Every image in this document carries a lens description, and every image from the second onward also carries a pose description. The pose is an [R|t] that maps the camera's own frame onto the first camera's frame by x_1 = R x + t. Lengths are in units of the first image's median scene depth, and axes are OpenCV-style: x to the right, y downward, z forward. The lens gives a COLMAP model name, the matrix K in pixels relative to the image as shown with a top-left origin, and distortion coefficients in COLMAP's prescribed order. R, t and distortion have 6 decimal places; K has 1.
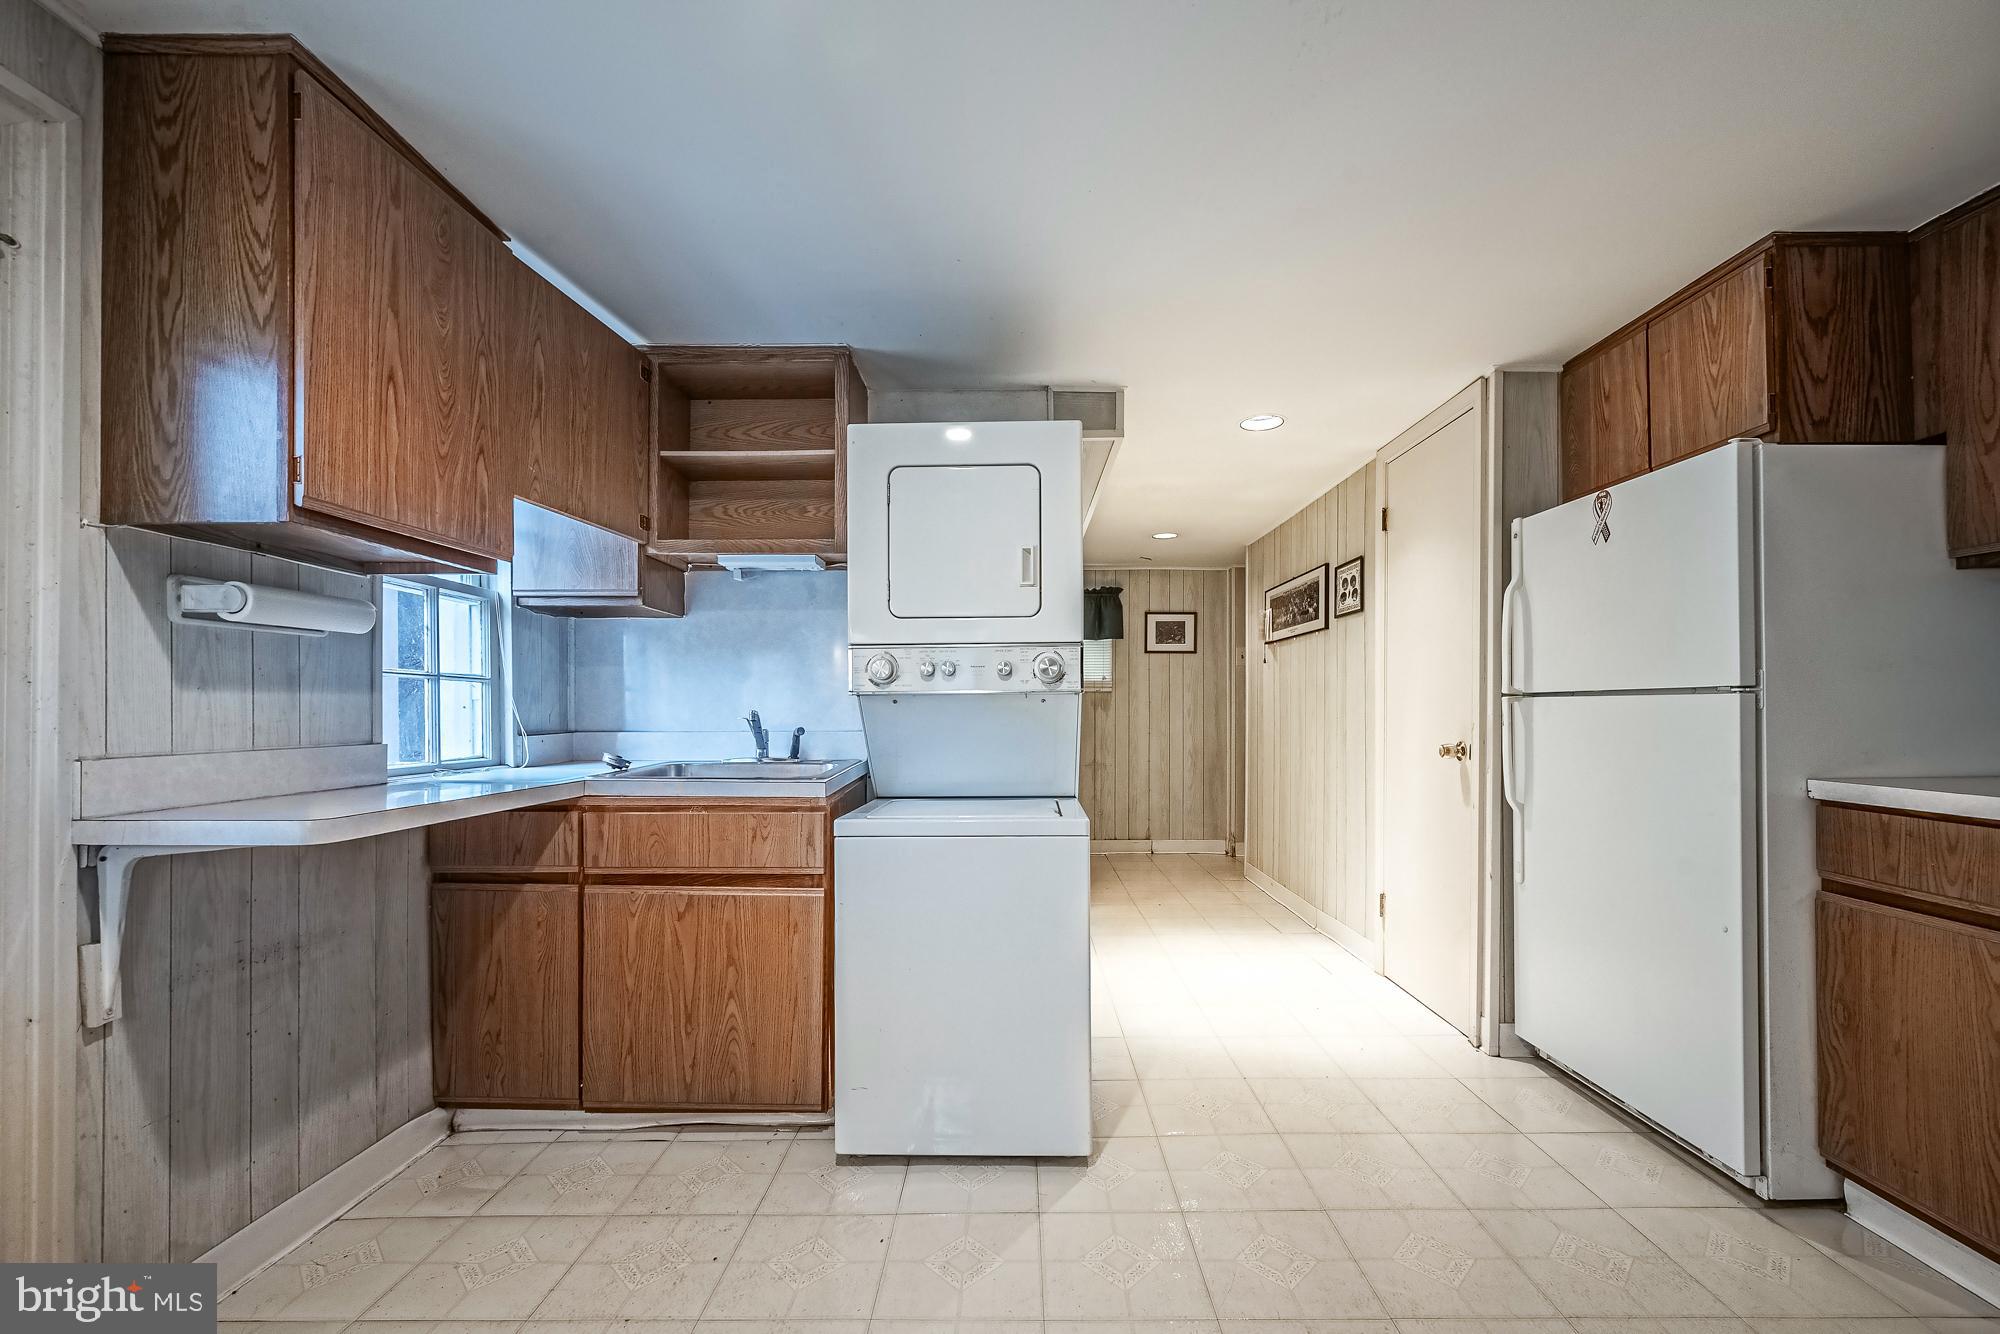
lens RADIAL K [[805.3, 0, 1022.3], [0, 805.3, 705.2], [0, 0, 1]] dist [0.001953, 0.000586]
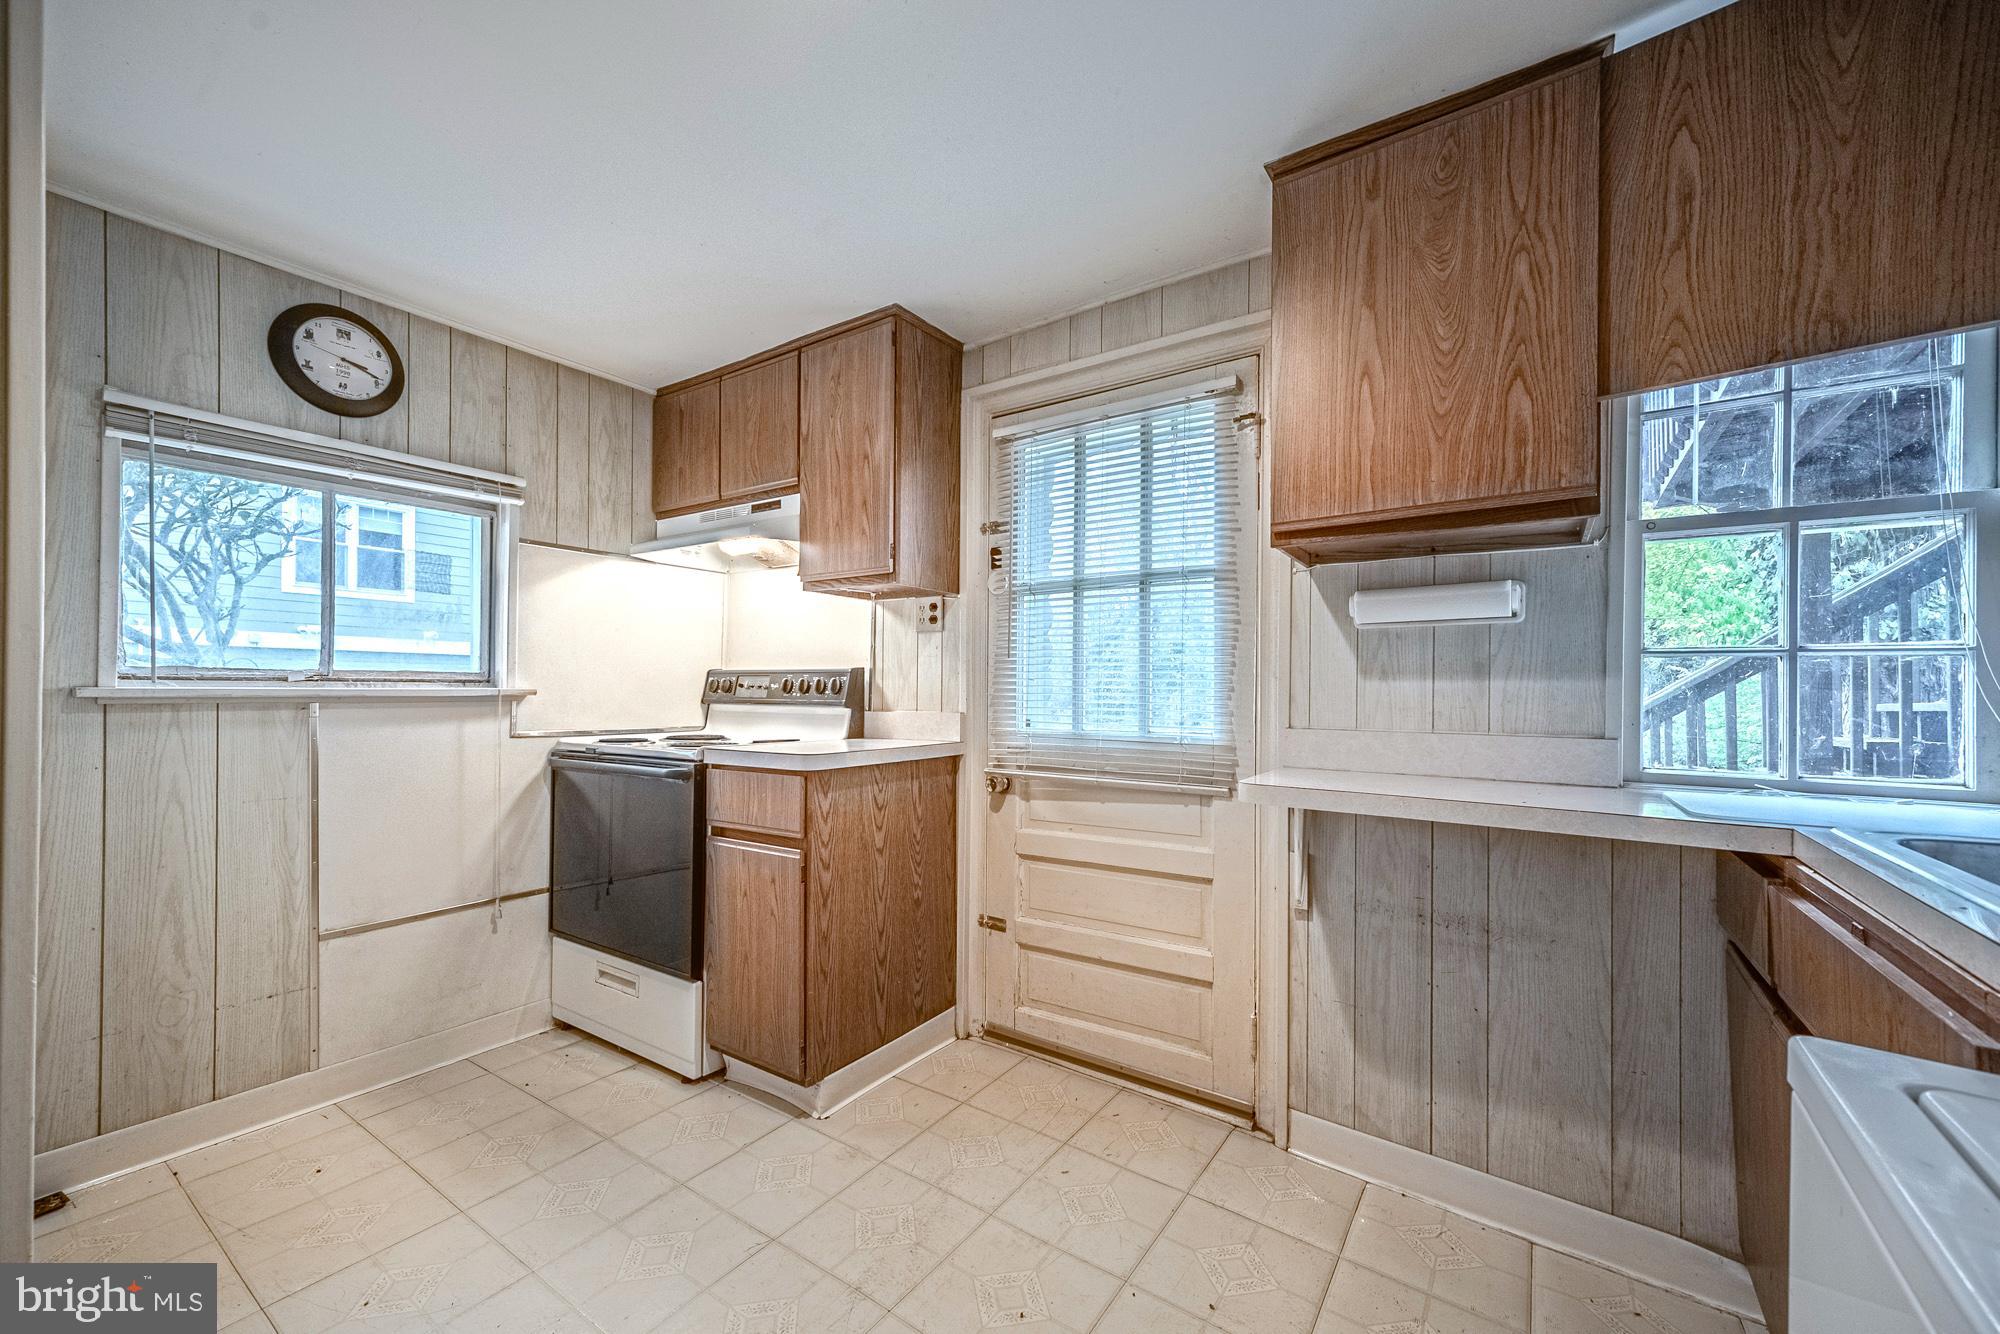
lens RADIAL K [[805.3, 0, 1013.4], [0, 805.3, 686.8], [0, 0, 1]] dist [0.001953, 0.000586]
pose [[-0.577218, -0.005462, -0.816572, 0.267337], [-0.001107, 0.999982, -0.005906, -0.000563], [0.816589, -0.002506, -0.577214, 1.057564]]
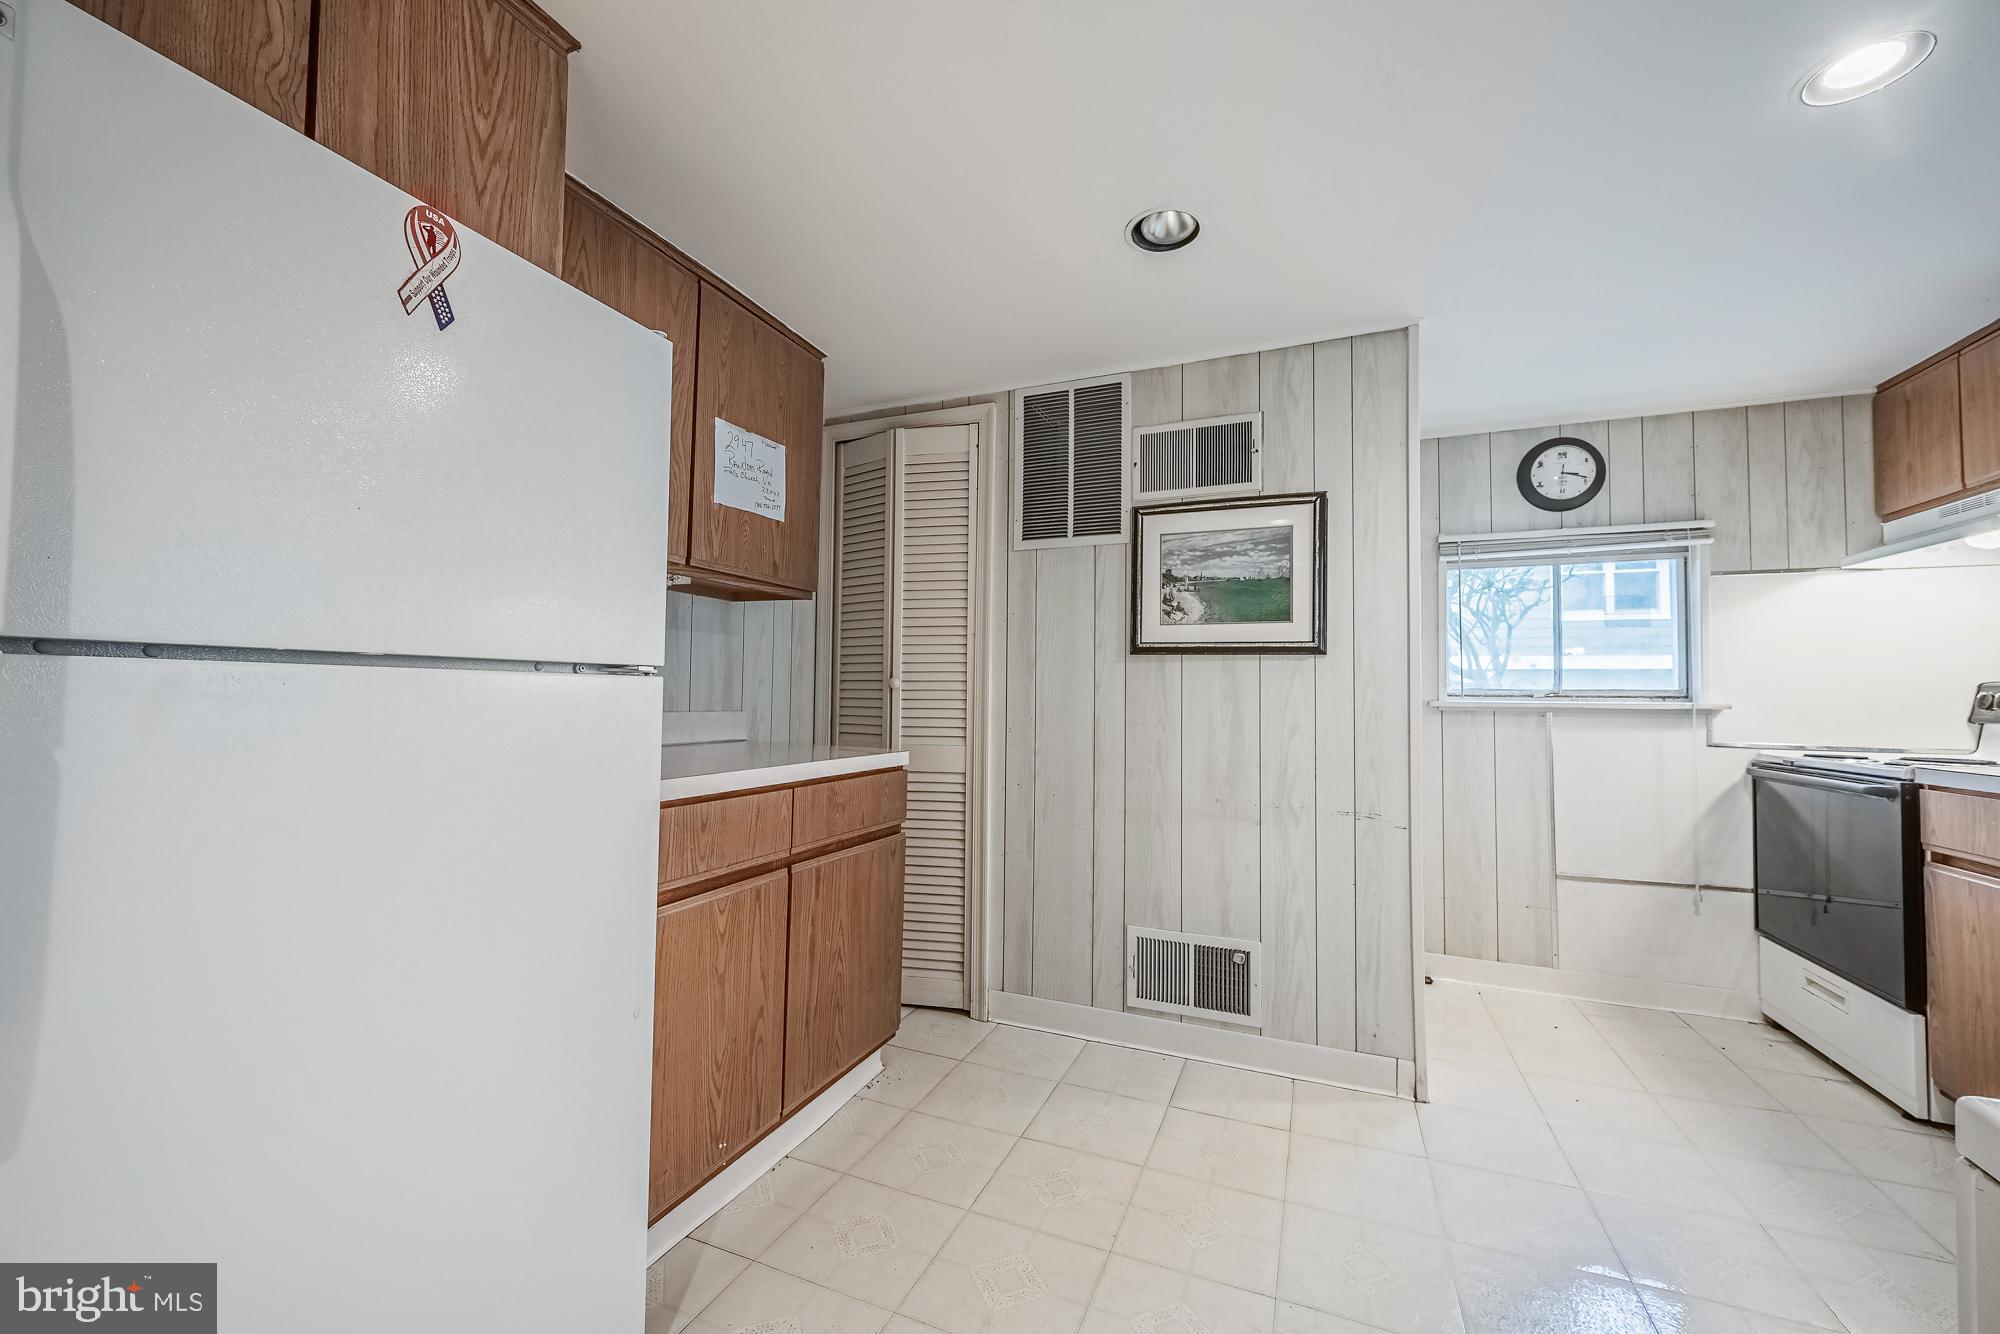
lens RADIAL K [[805.3, 0, 1017.0], [0, 805.3, 667.5], [0, 0, 1]] dist [0.001953, 0.000586]
pose [[-0.932441, 0.005195, 0.361284, 0.369252], [-0.009989, 0.999144, -0.040150, 0.003764], [-0.361183, -0.041046, -0.931591, 1.862171]]
